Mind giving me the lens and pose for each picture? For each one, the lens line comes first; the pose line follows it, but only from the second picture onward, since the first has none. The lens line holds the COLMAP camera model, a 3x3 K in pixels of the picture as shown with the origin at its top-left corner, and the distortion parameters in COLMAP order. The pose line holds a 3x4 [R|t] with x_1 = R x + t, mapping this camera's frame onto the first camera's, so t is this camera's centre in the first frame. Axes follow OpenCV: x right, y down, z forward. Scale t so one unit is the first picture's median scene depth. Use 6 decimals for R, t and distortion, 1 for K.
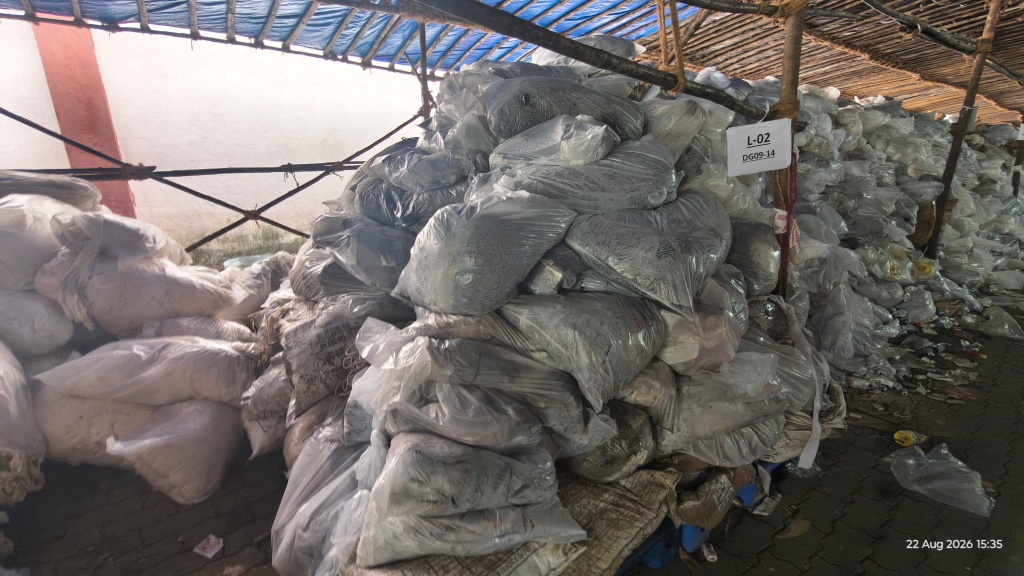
lens RADIAL K [[437.9, 0, 512.0], [0, 437.9, 288.0], [0, 0, 1]] dist [-0.004376, -0.000340]
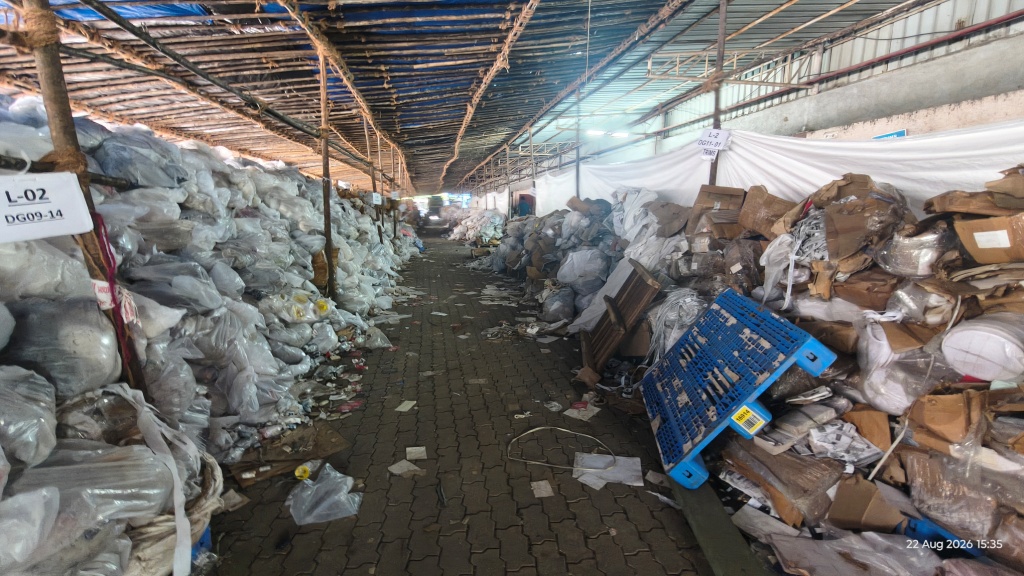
lens RADIAL K [[437.9, 0, 512.0], [0, 437.9, 288.0], [0, 0, 1]] dist [-0.004376, -0.000340]
pose [[0.455785, -0.124949, 0.881276, 0.129855], [0.223261, 0.974494, 0.022698, -0.006146], [-0.861635, 0.186410, 0.472056, -0.027359]]
